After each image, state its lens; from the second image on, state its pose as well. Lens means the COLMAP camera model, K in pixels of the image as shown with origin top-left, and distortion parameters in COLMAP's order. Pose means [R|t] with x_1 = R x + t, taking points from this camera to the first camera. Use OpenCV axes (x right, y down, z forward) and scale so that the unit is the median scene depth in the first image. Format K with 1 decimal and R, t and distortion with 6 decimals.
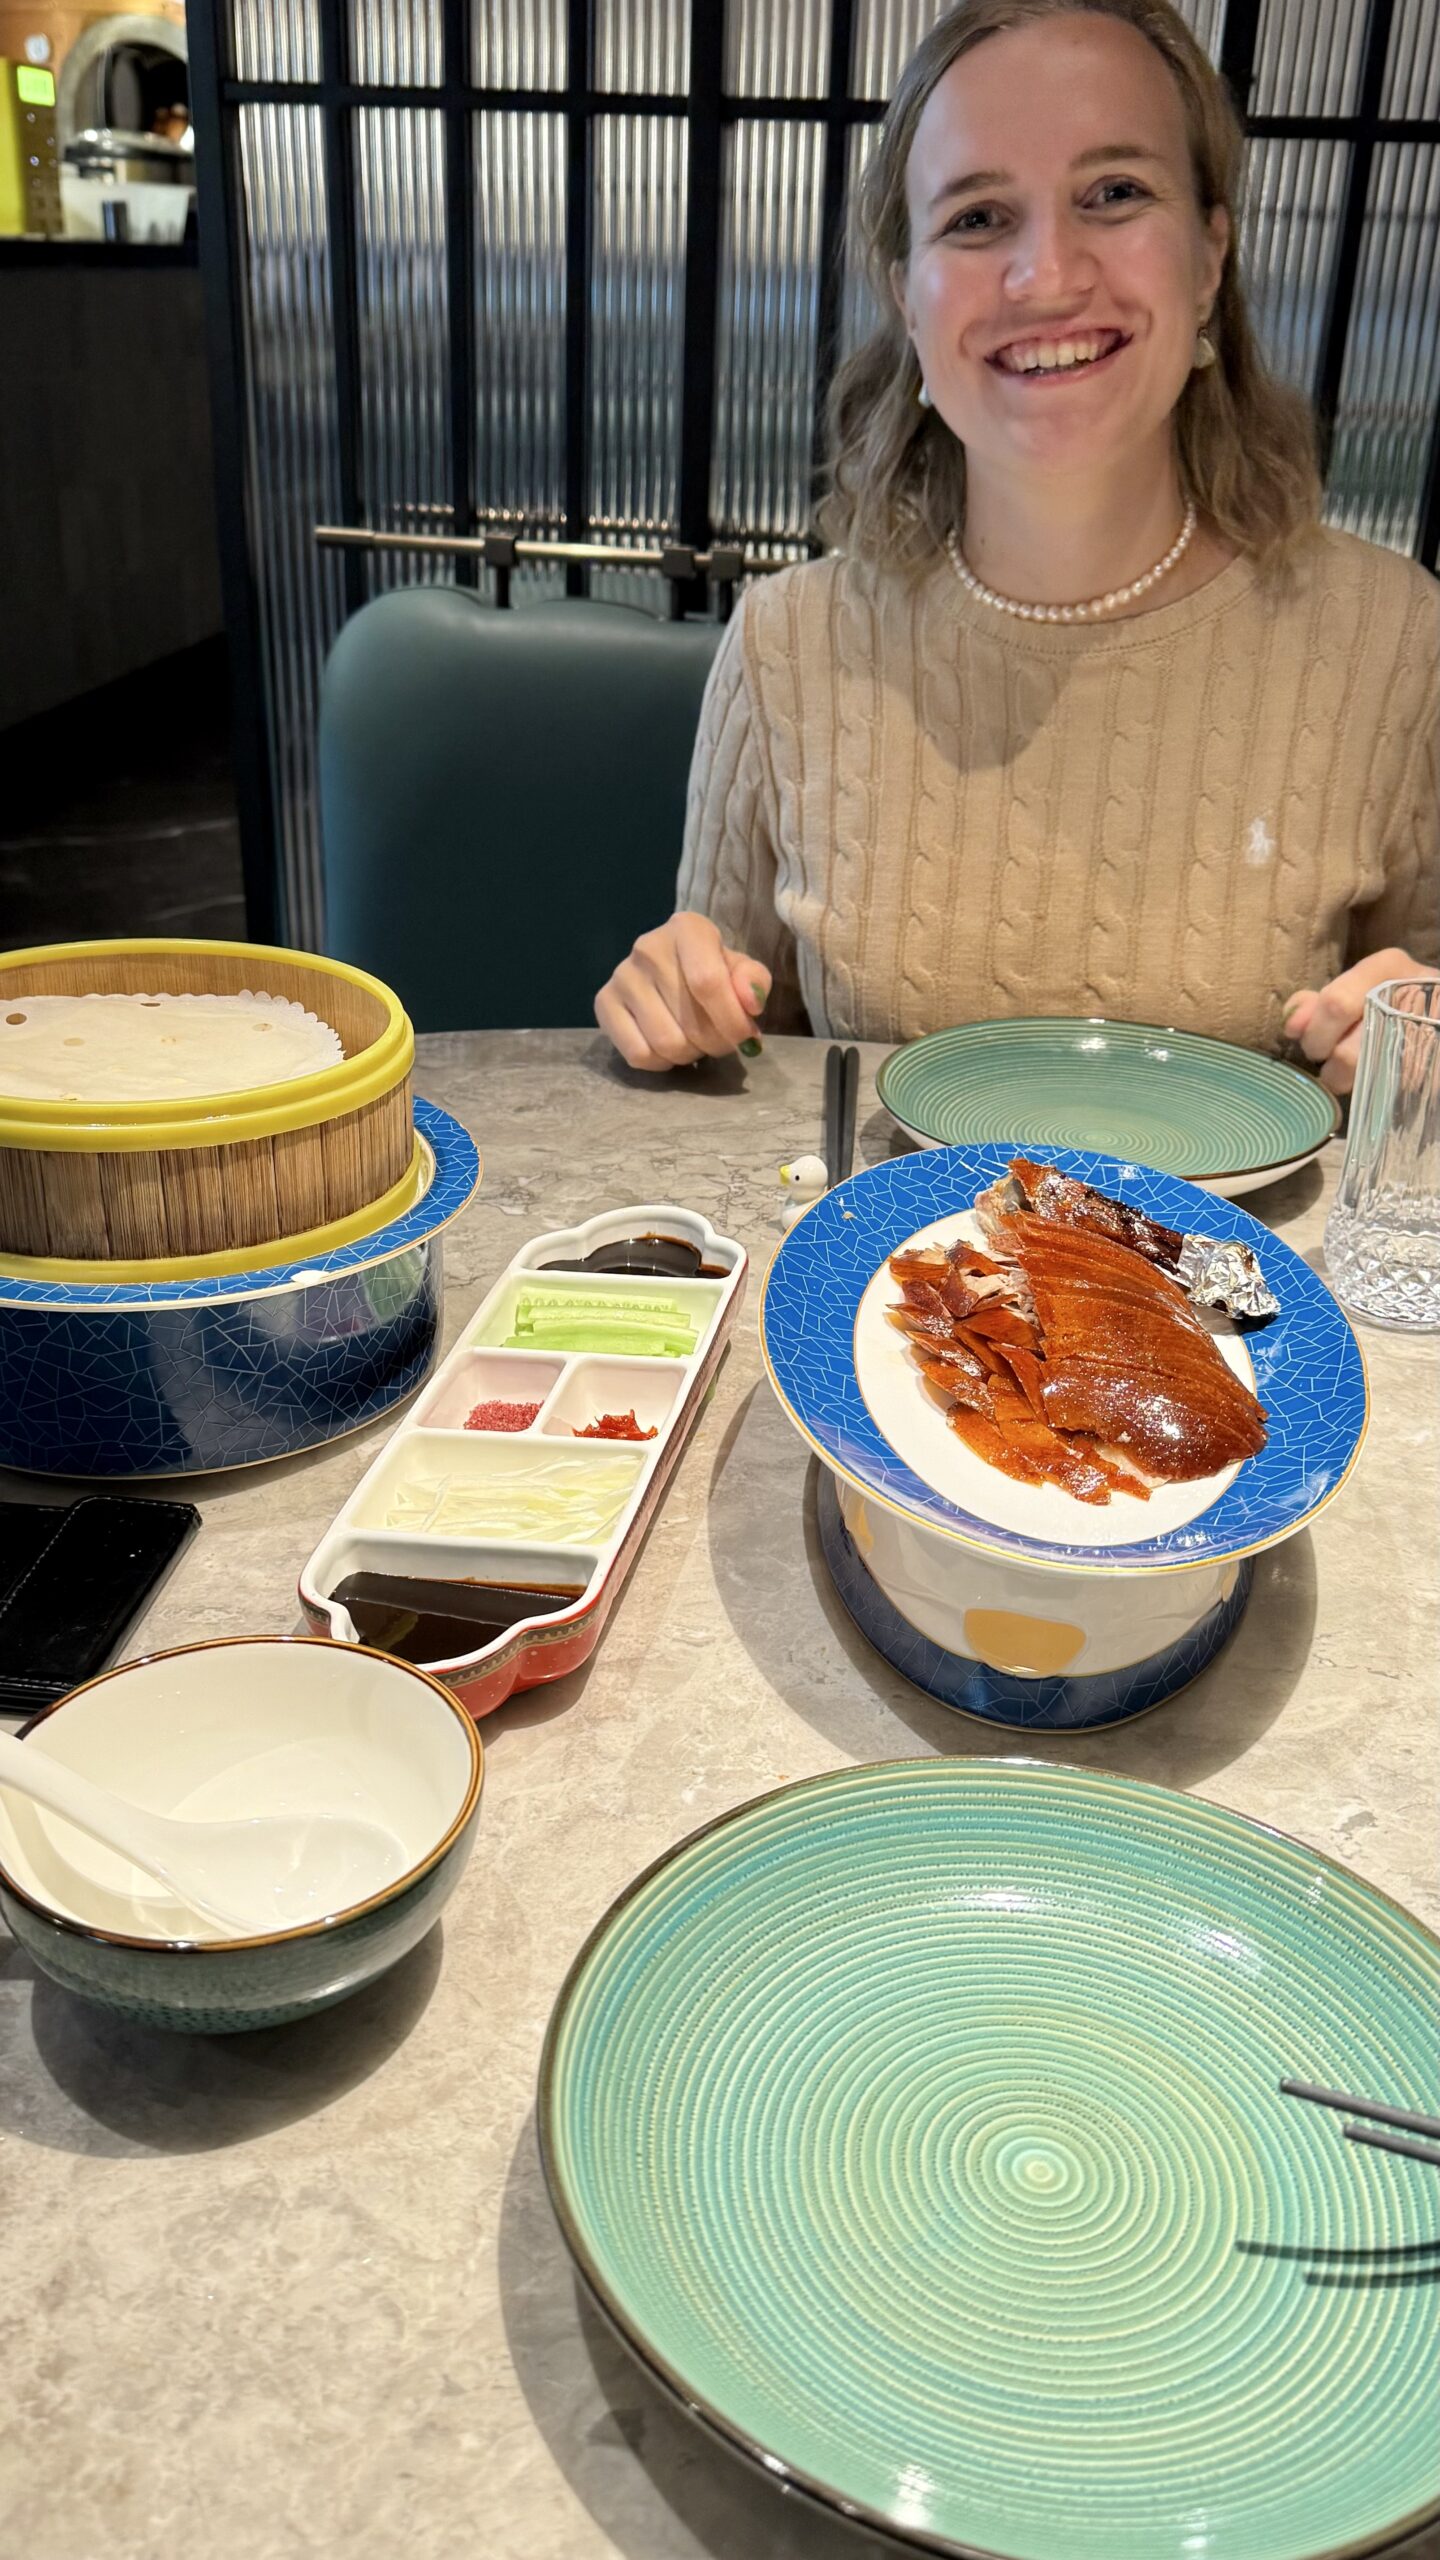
lens RADIAL K [[2163.4, 0, 720.0], [0, 2163.4, 1280.0], [0, 0, 1]] dist [0.058418, -0.001876]
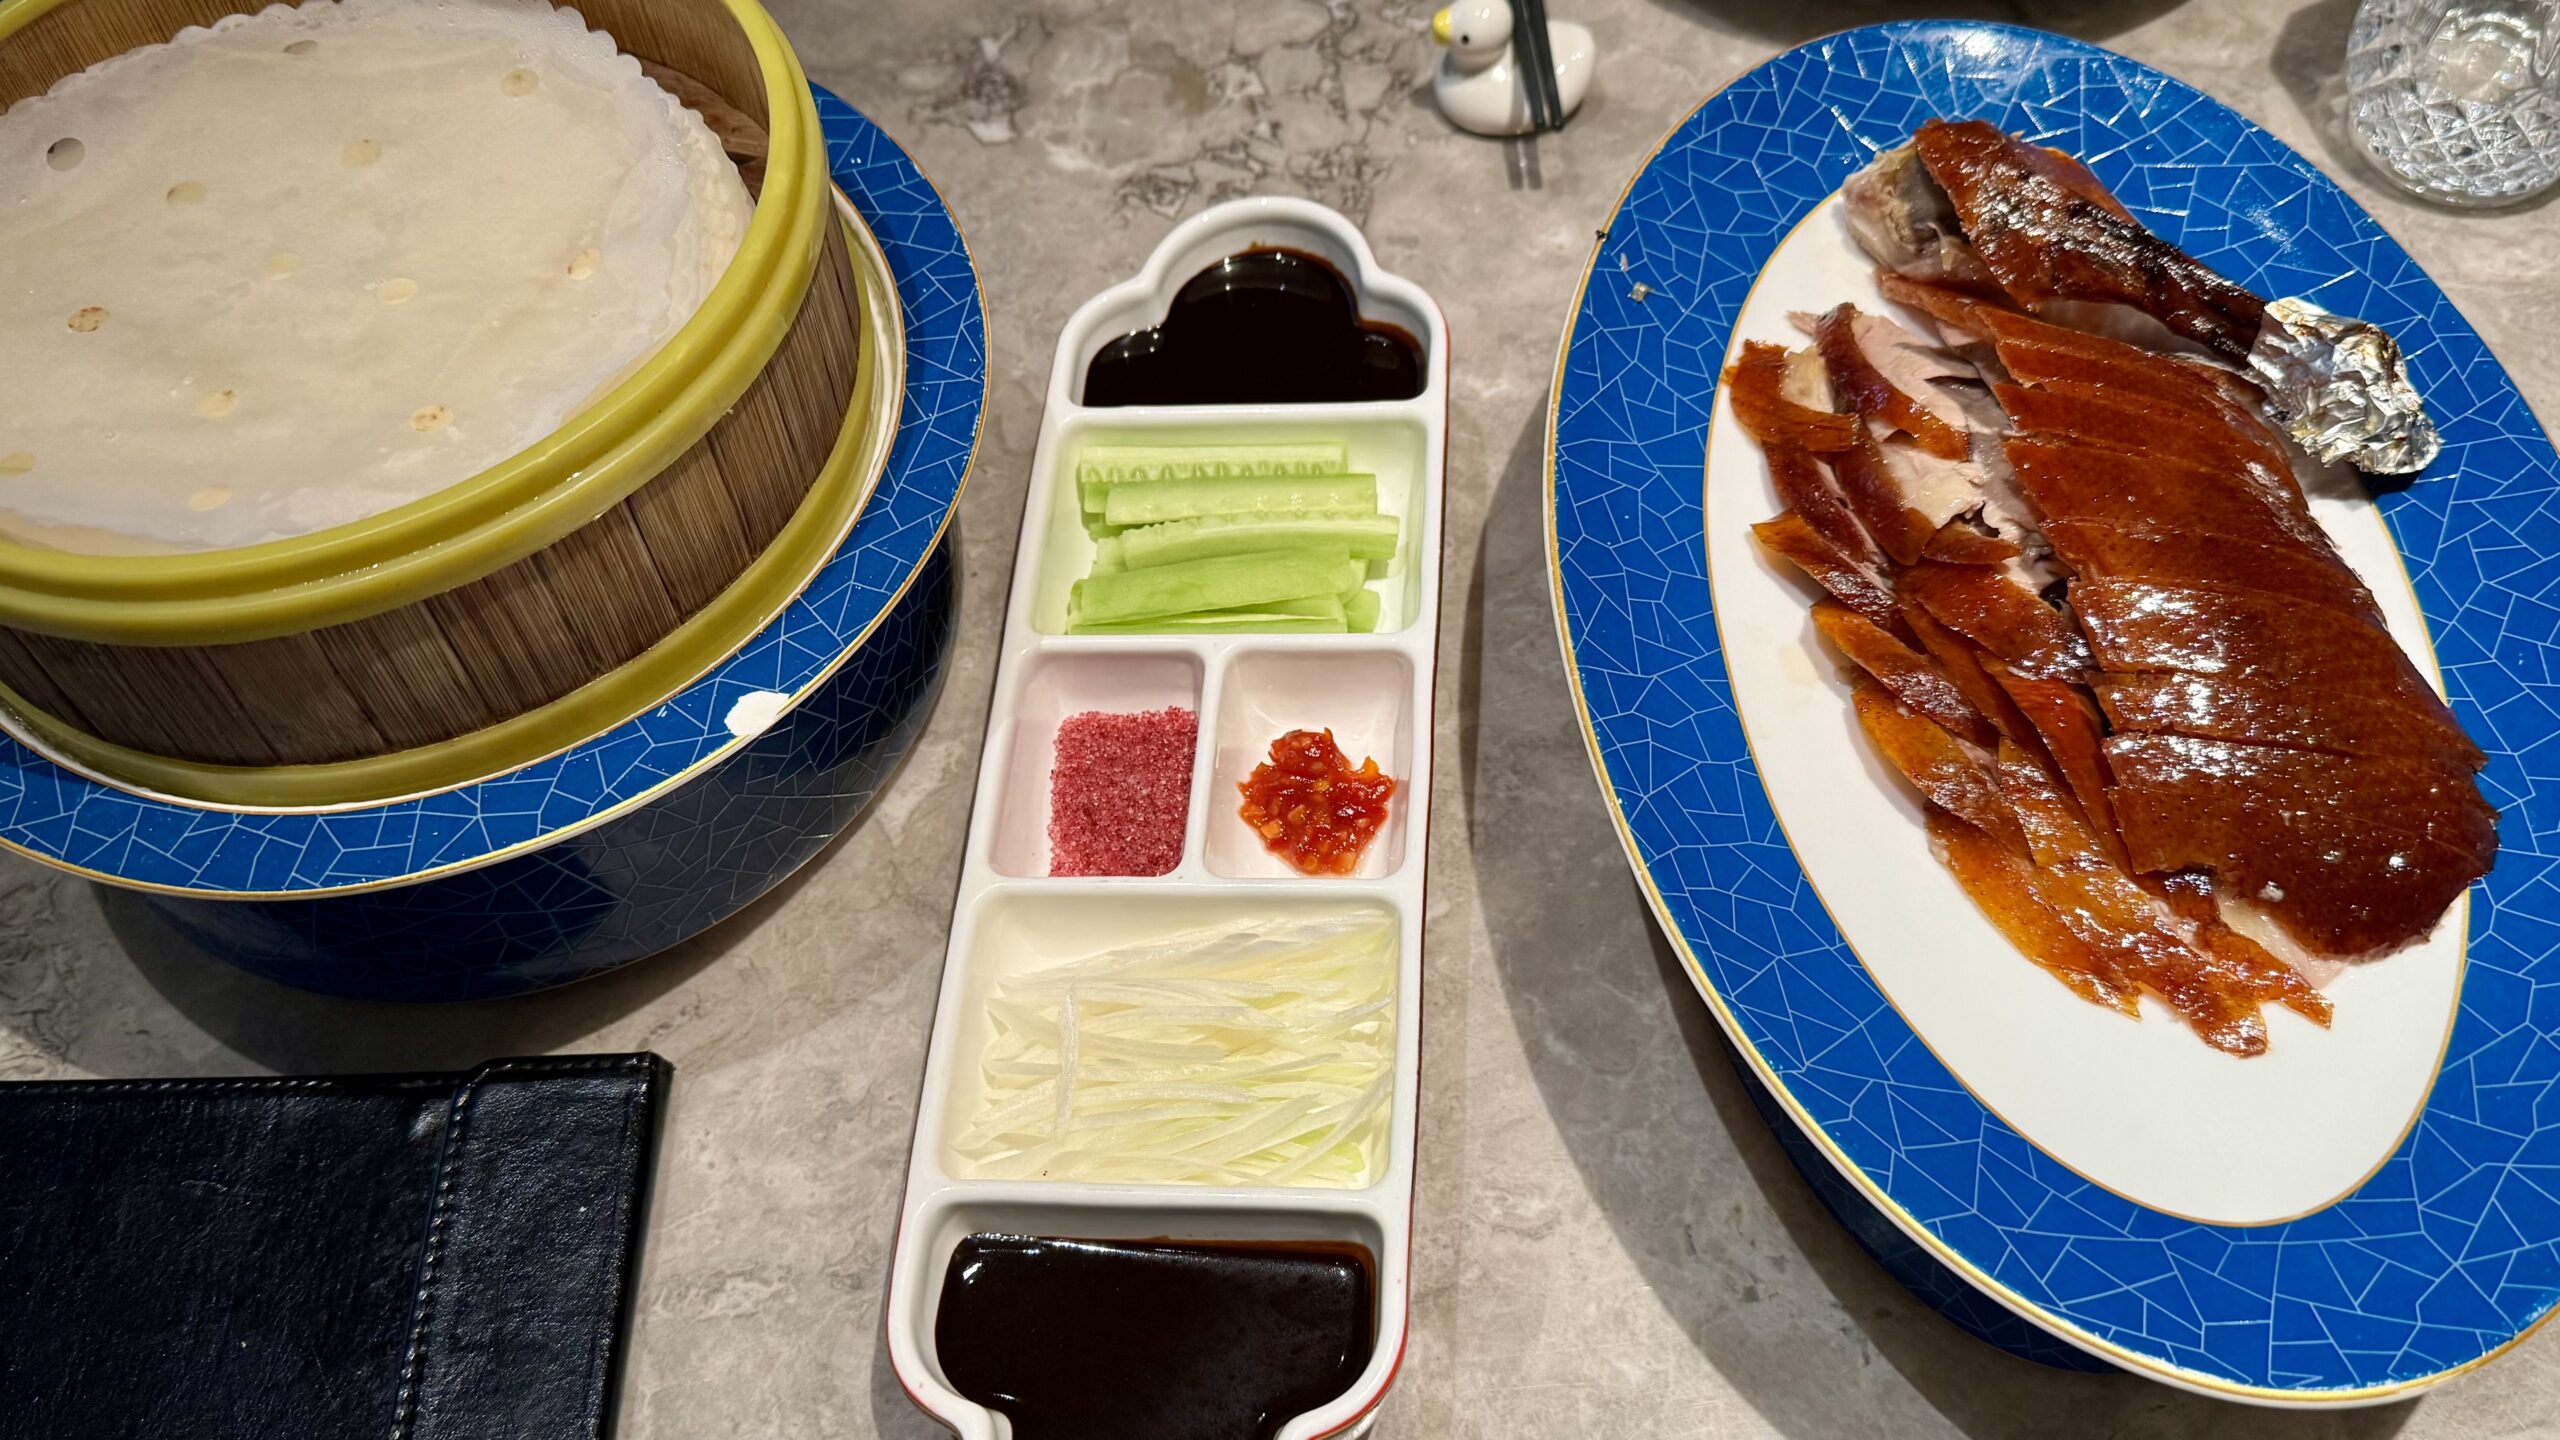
lens RADIAL K [[2286.7, 0, 1252.6], [0, 2286.7, 671.7], [0, 0, 1]] dist [0.114987, -0.281685]
pose [[0.989289, -0.145843, 0.006161, -0.063852], [0.123349, 0.857783, 0.498992, -0.276465], [-0.078059, -0.492887, 0.866585, 0.468309]]
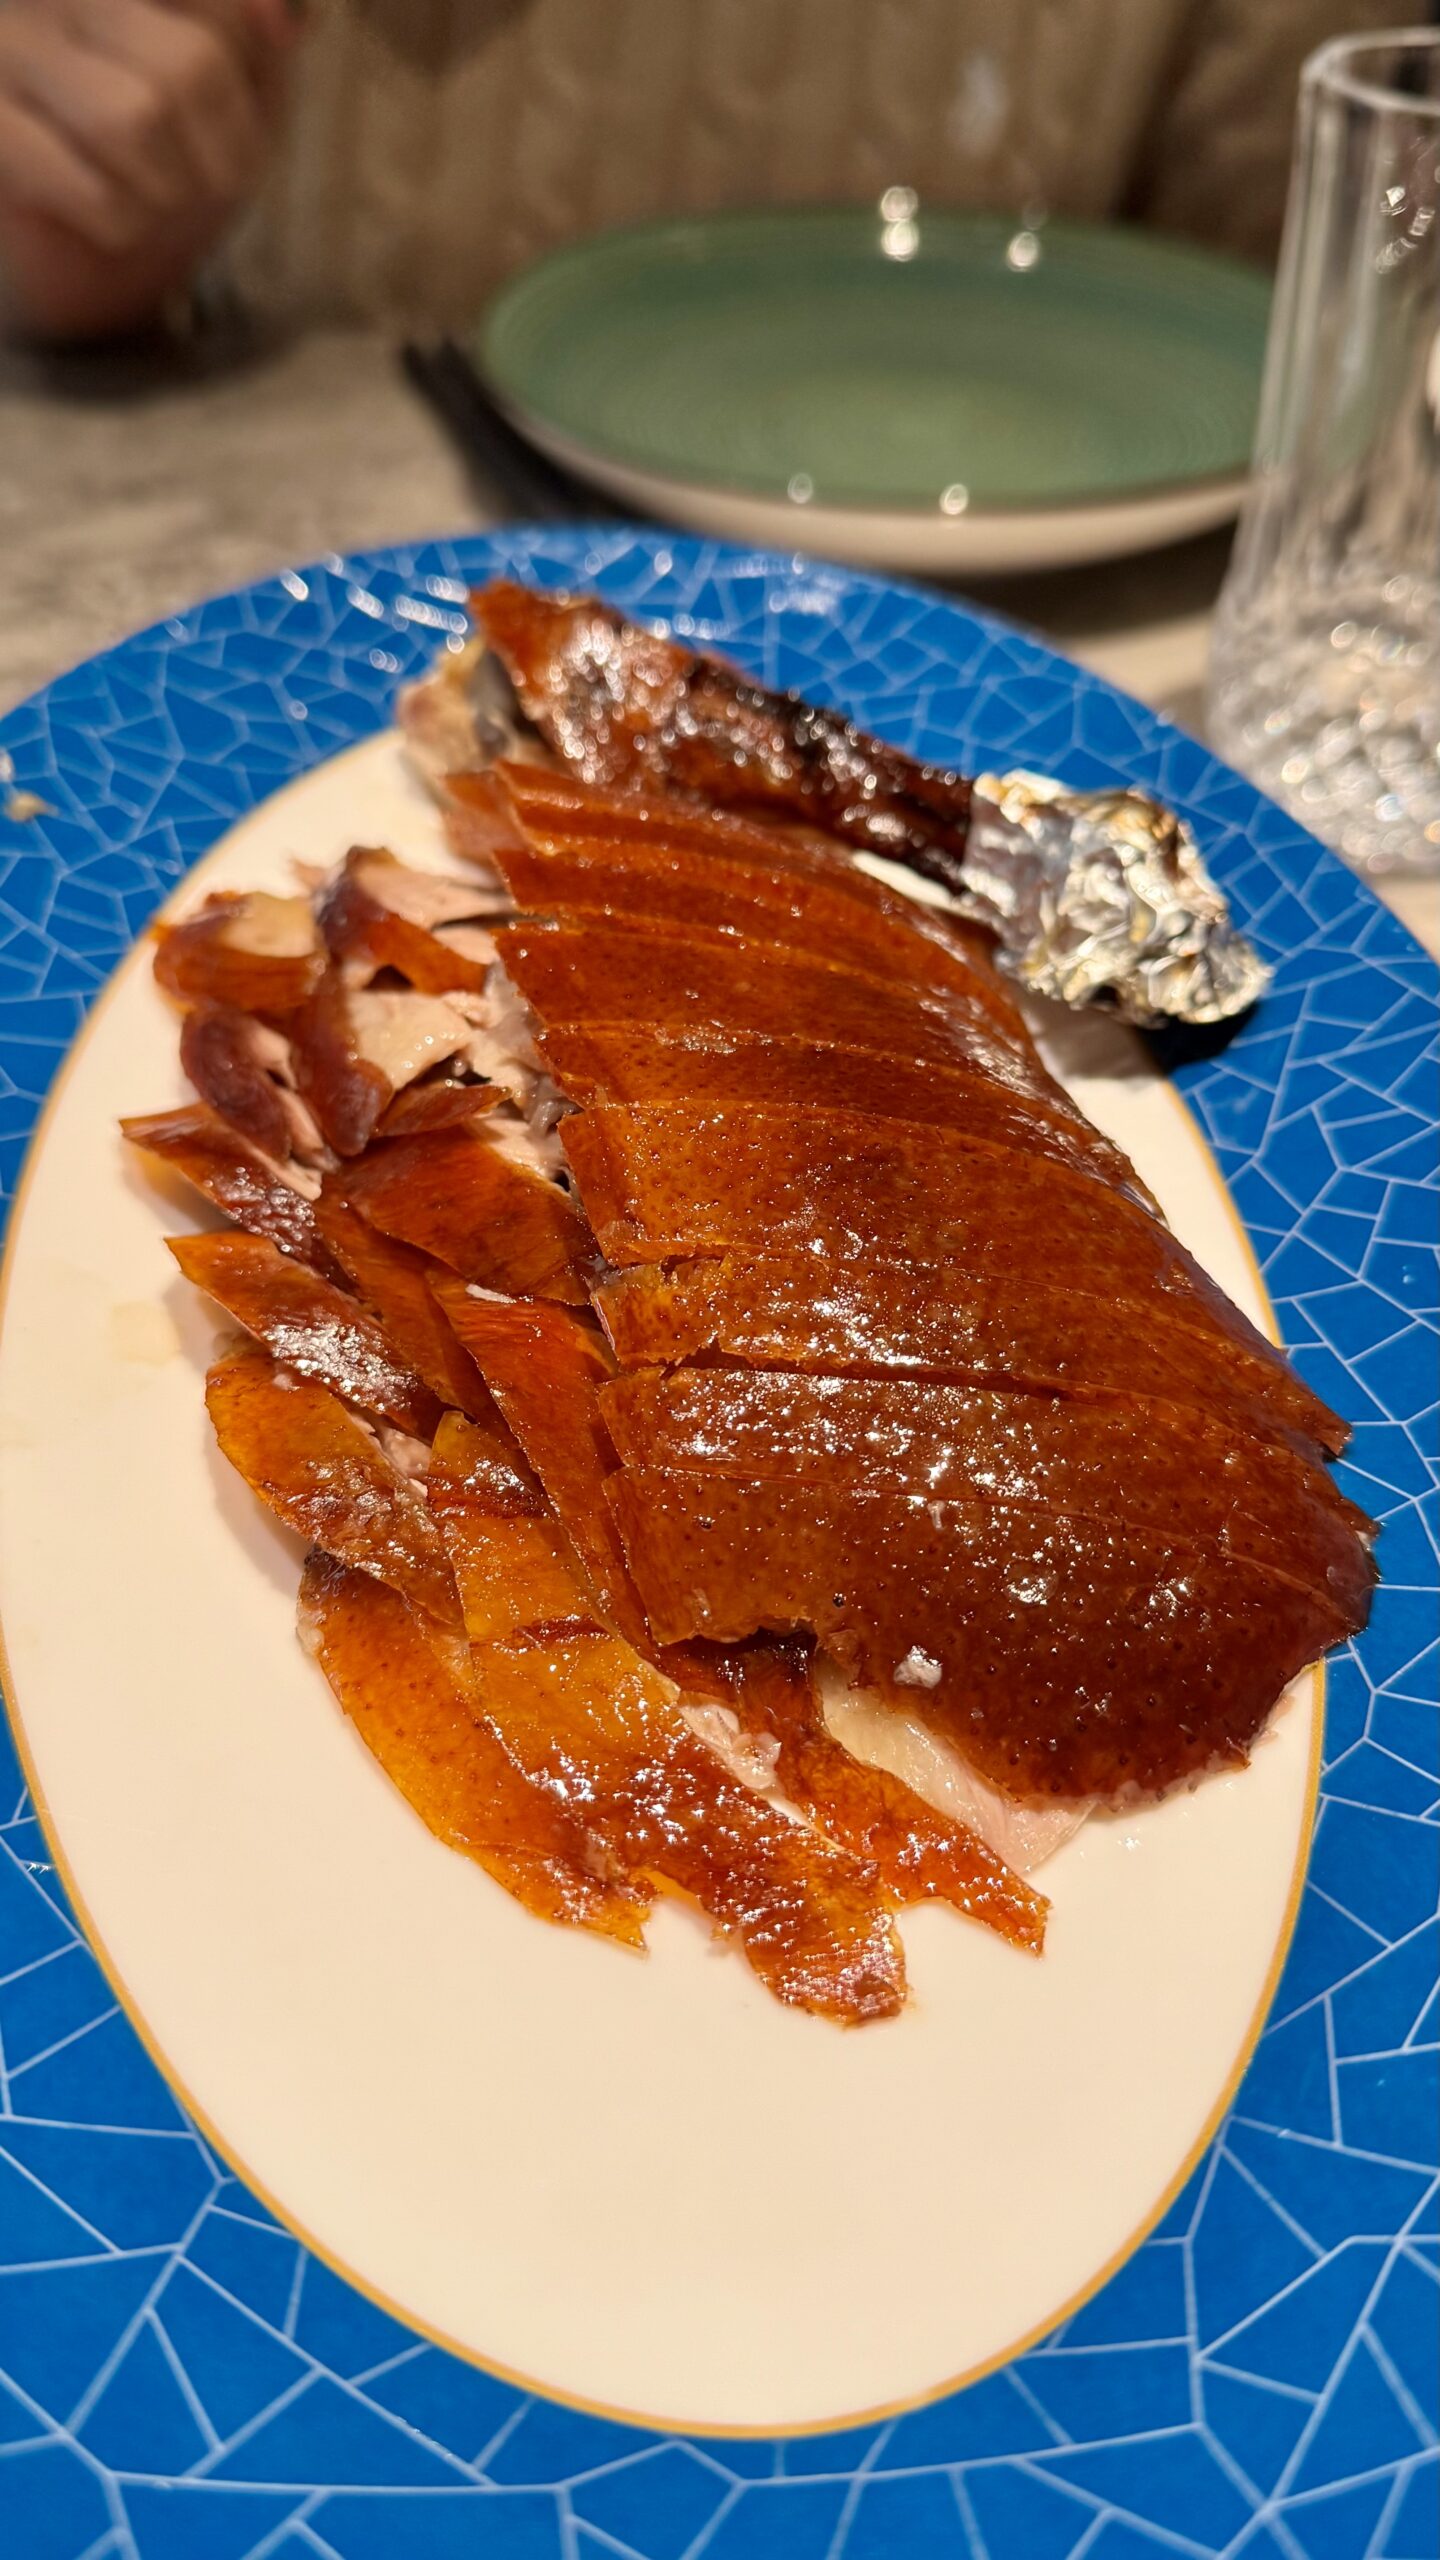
lens RADIAL K [[2163.4, 0, 720.0], [0, 2163.4, 1280.0], [0, 0, 1]] dist [0.058418, -0.001876]
pose [[0.978508, -0.148669, 0.142895, 0.115034], [0.102273, 0.951625, 0.289740, -0.051214], [-0.179058, -0.268899, 0.946378, 0.673349]]
